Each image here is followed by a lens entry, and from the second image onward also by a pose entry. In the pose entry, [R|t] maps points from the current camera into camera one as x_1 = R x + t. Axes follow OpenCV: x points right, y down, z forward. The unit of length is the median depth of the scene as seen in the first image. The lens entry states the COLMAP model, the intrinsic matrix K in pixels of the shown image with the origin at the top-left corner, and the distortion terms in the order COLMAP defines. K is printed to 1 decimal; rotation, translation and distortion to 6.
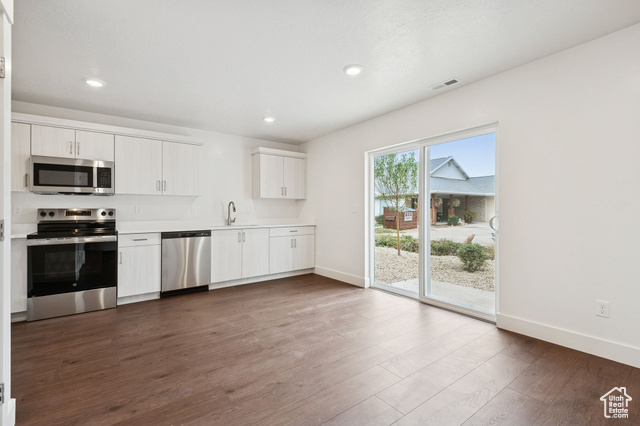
lens RADIAL K [[291.2, 0, 324.1], [0, 291.2, 211.9], [0, 0, 1]] dist [0.023434, -0.000340]
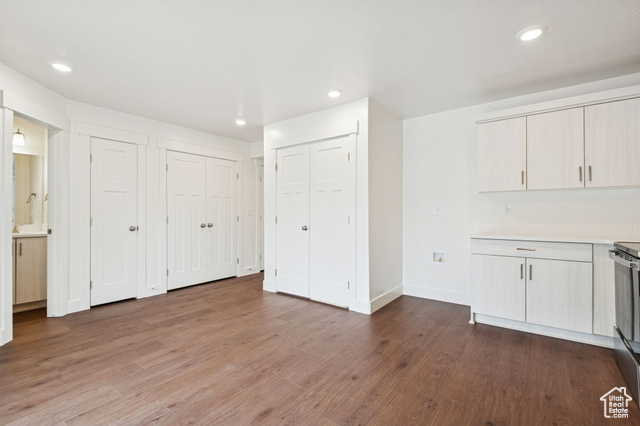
lens RADIAL K [[287.9, 0, 320.0], [0, 287.9, 213.0], [0, 0, 1]] dist [-0.000024, -0.000319]
pose [[-0.962412, 0.006876, -0.271507, -0.080727], [0.008833, 0.999943, -0.005988, 0.002829], [0.271450, -0.008162, -0.962418, 1.366755]]
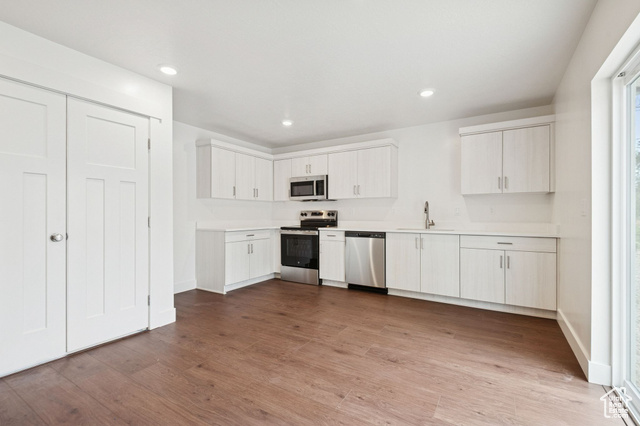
lens RADIAL K [[291.2, 0, 324.1], [0, 291.2, 211.9], [0, 0, 1]] dist [0.023434, -0.000340]
pose [[0.364009, -0.001154, -0.931395, 0.533585], [-0.000900, 0.999998, -0.001591, -0.003105], [0.931395, 0.001418, 0.364007, 0.574459]]
